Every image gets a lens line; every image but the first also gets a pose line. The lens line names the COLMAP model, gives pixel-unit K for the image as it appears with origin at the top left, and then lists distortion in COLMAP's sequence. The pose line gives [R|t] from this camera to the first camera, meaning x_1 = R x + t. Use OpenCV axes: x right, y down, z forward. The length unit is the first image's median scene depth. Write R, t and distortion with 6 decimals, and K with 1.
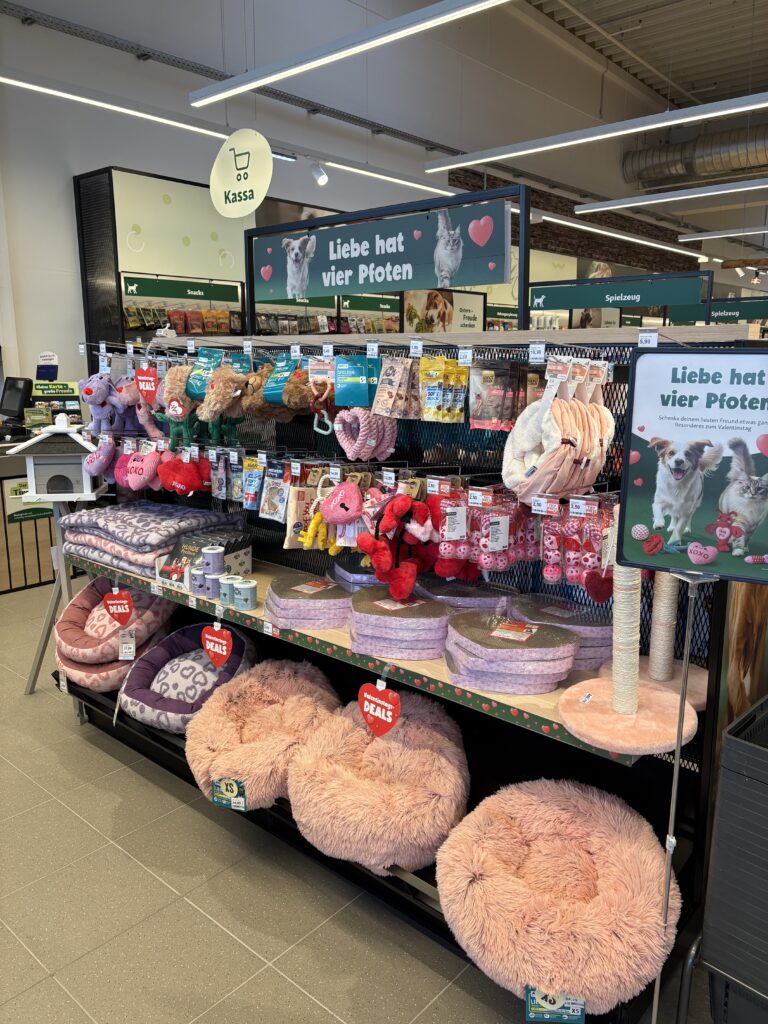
lens RADIAL K [[782.0, 0, 384.0], [0, 782.0, 512.0], [0, 0, 1]] dist [0.006414, 0.002072]
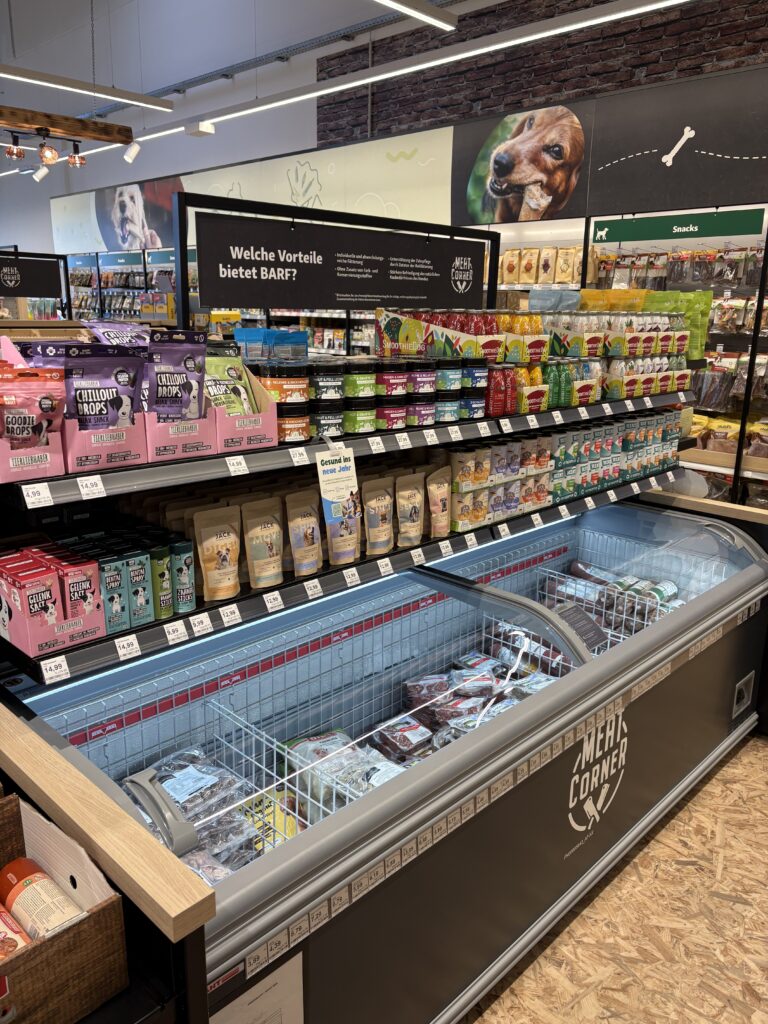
lens RADIAL K [[782.0, 0, 384.0], [0, 782.0, 512.0], [0, 0, 1]] dist [0.006414, 0.002072]
pose [[-0.043498, 0.258104, -0.965137, 1.067604], [-0.205066, 0.943175, 0.261473, -0.261886], [0.977781, 0.209290, 0.011902, 1.279956]]
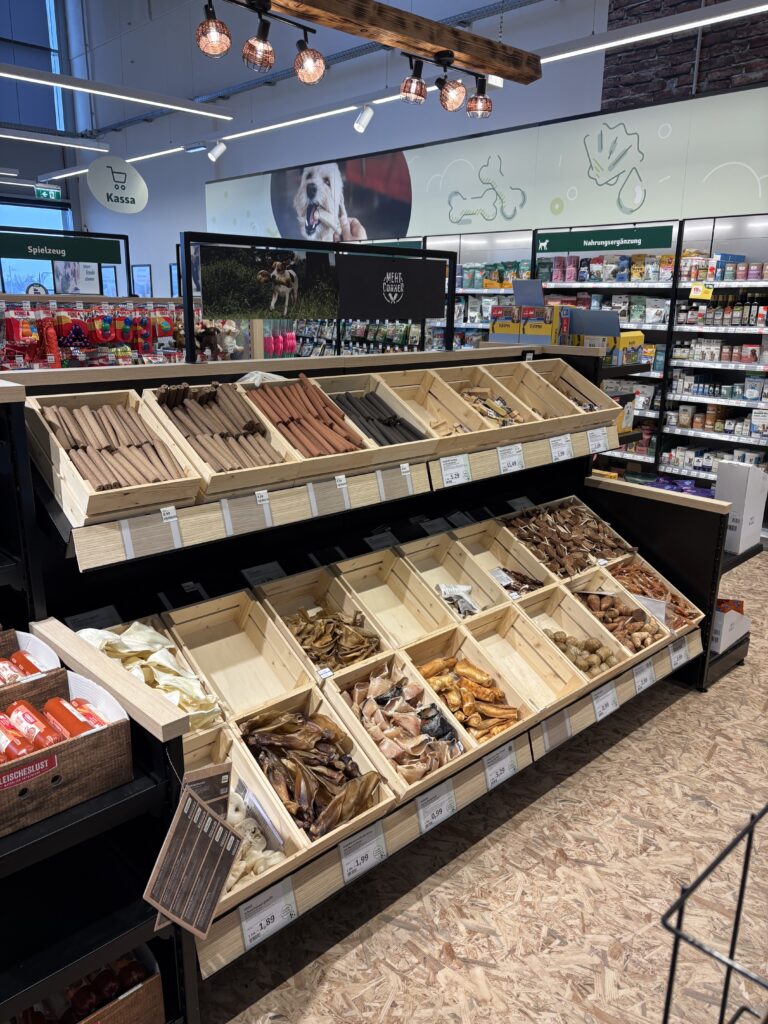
lens RADIAL K [[758.5, 0, 384.0], [0, 758.5, 512.0], [0, 0, 1]] dist [0.002400, 0.002064]
pose [[-0.094292, 0.262511, -0.960311, 0.686757], [-0.214151, 0.936679, 0.277078, -0.174495], [0.972239, 0.231777, -0.032104, 0.842673]]
